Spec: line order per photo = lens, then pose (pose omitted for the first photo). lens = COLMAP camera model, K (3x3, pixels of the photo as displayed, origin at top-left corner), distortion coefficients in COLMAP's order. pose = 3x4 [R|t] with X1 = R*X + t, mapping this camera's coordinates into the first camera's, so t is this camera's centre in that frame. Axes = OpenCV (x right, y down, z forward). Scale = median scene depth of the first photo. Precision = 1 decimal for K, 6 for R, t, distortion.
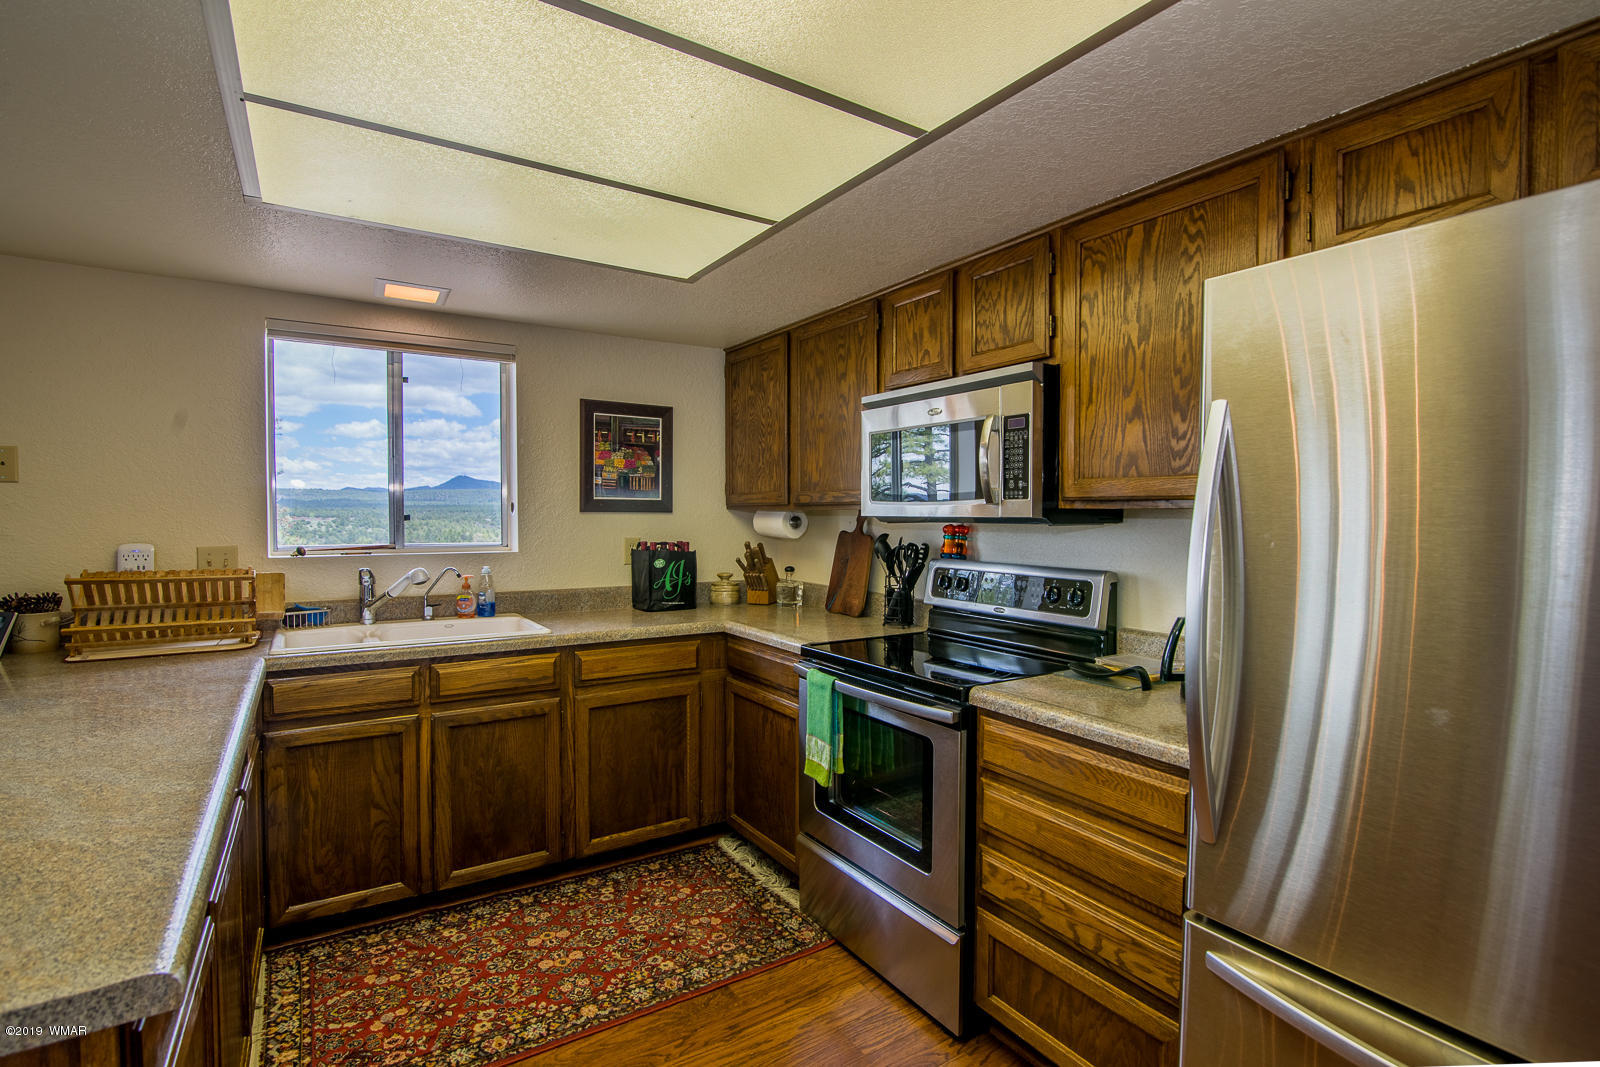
lens RADIAL K [[733.6, 0, 875.9], [0, 733.6, 531.1], [0, 0, 1]] dist [-0.016233, -0.001600]
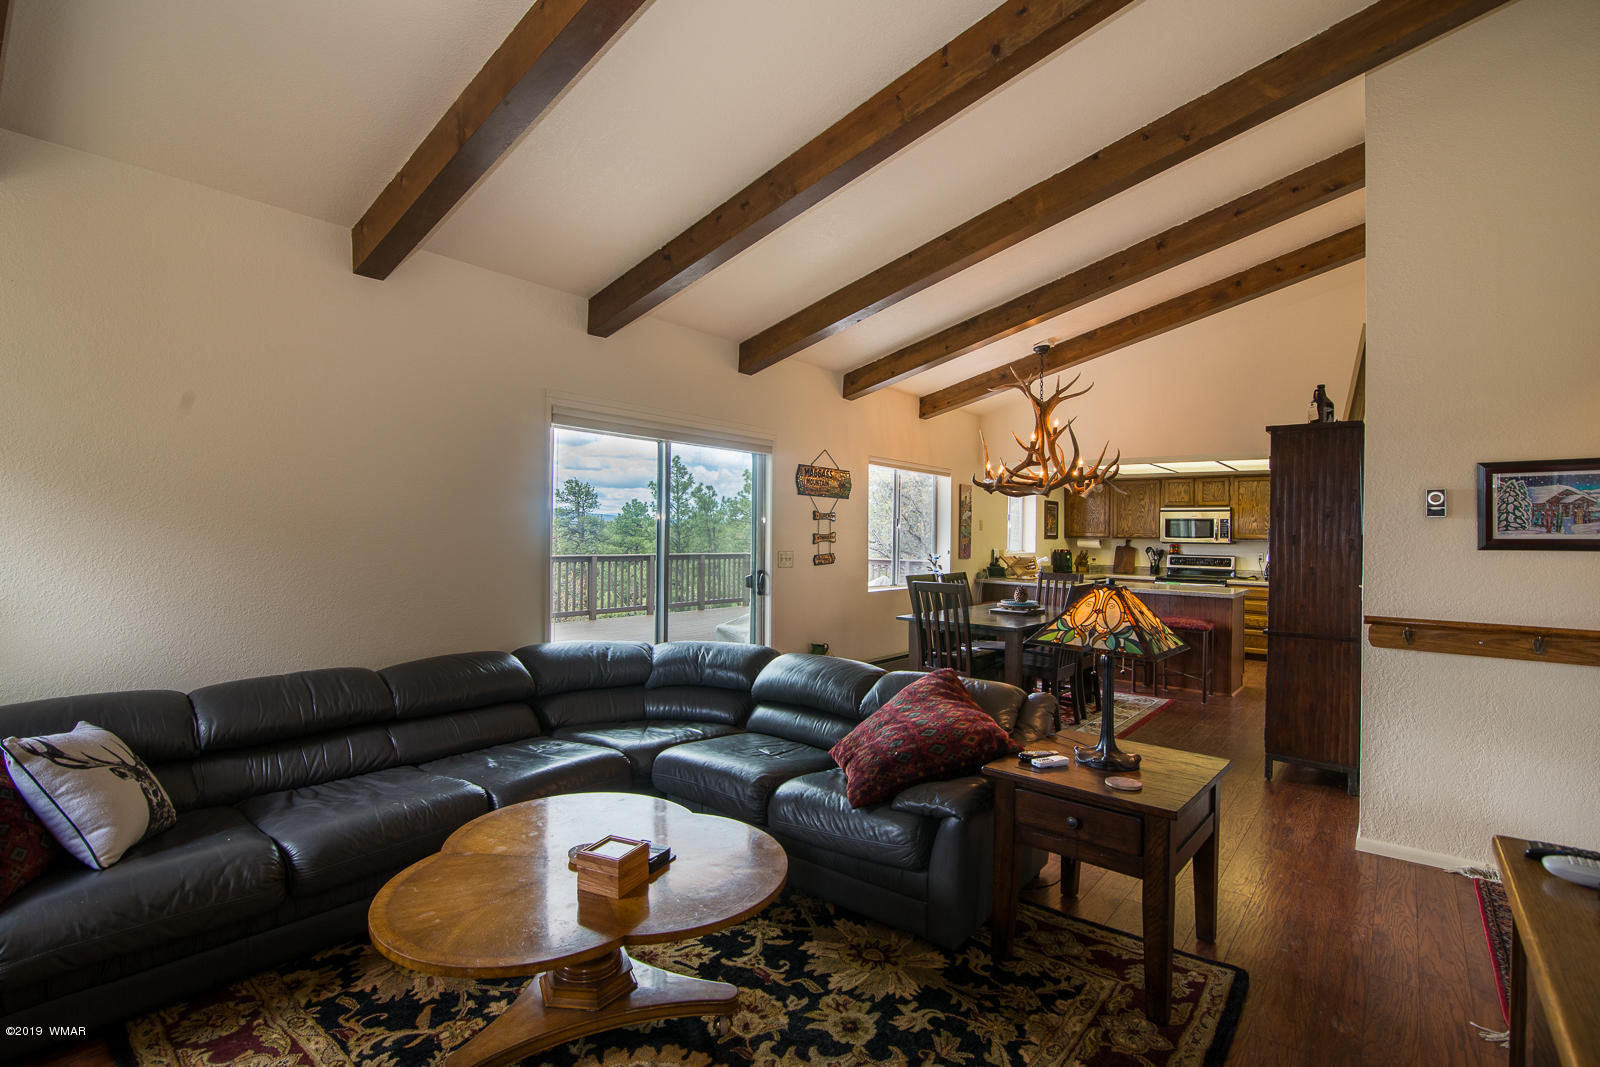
lens RADIAL K [[733.6, 0, 789.7], [0, 733.6, 523.9], [0, 0, 1]] dist [-0.016233, -0.001600]
pose [[0.964088, 0.016085, 0.265097, -2.723847], [-0.008559, 0.999527, -0.029523, 0.013115], [-0.265447, 0.026194, 0.963770, -1.951269]]
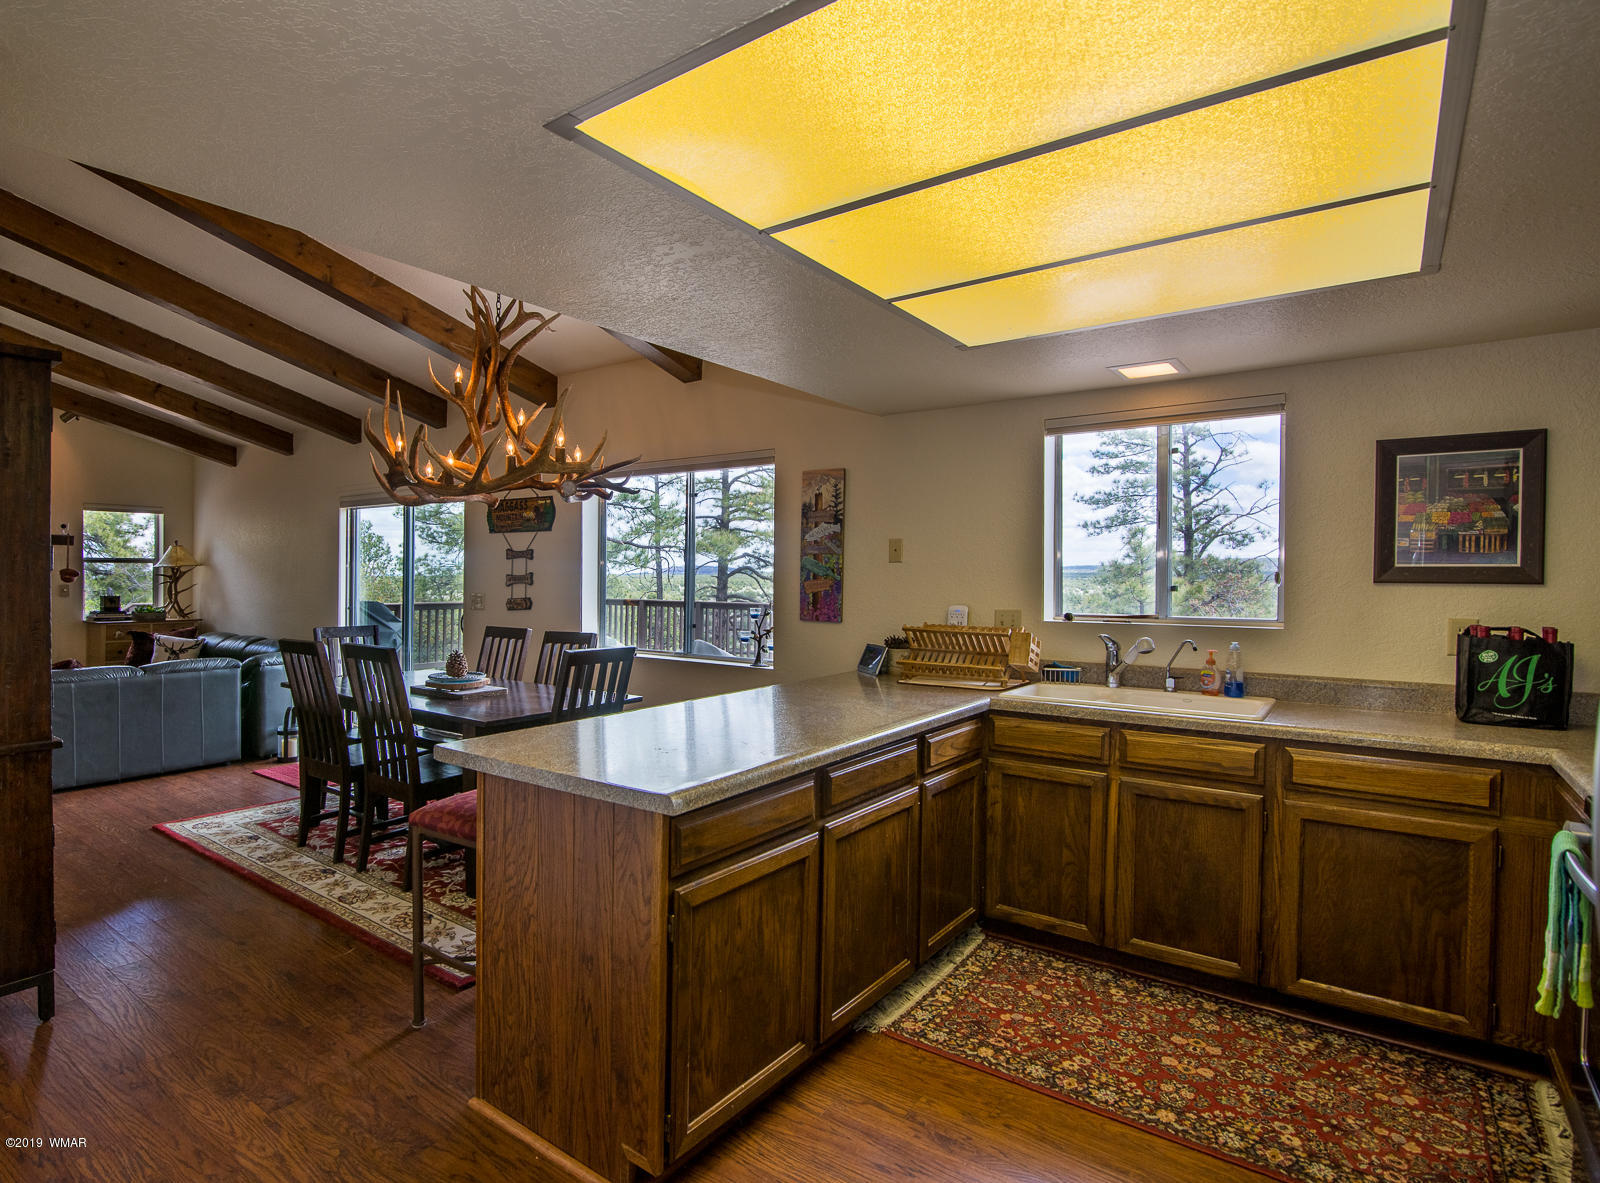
lens RADIAL K [[815.5, 0, 707.0], [0, 815.5, 568.7], [0, 0, 1]] dist [-0.037271, 0.004606]
pose [[0.310339, -0.015366, -0.950502, 0.298406], [-0.028393, 0.999273, -0.025425, 0.000709], [0.950202, 0.034878, 0.309677, 0.074093]]
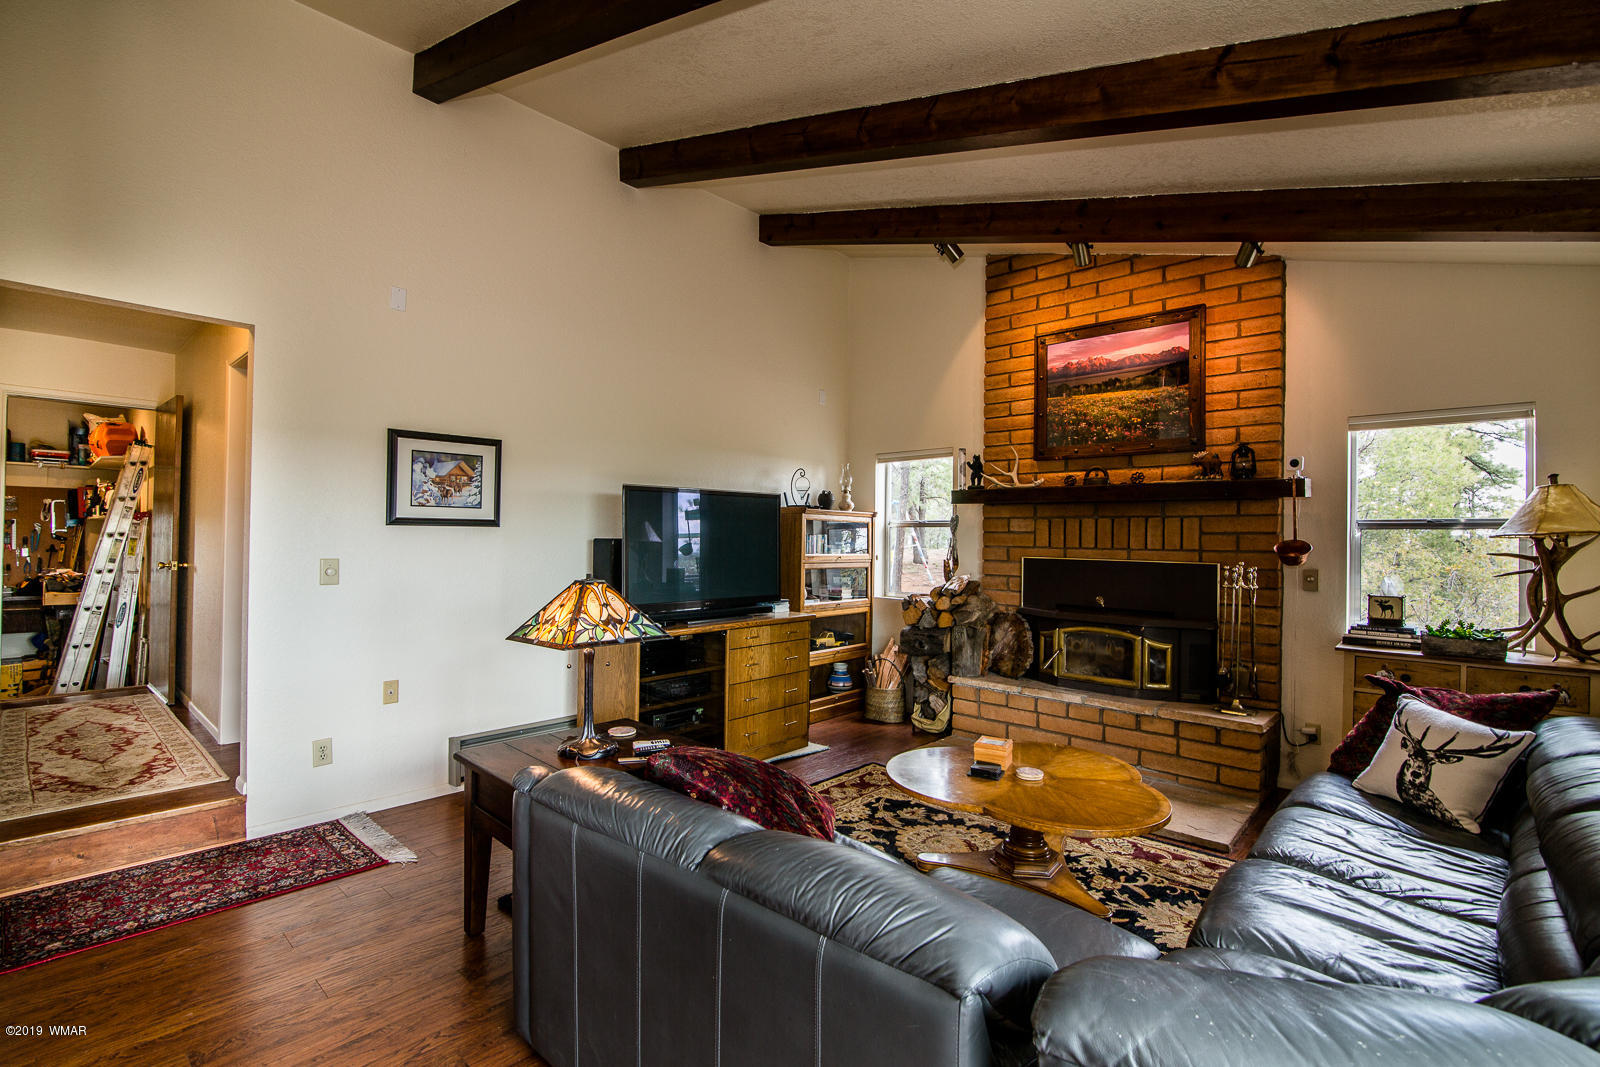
lens RADIAL K [[733.6, 0, 793.5], [0, 733.6, 532.7], [0, 0, 1]] dist [-0.016233, -0.001600]
pose [[-0.973434, -0.025425, -0.227552, -2.095683], [-0.029963, 0.999415, 0.016509, -0.017297], [0.226999, 0.022888, -0.973626, -0.076507]]
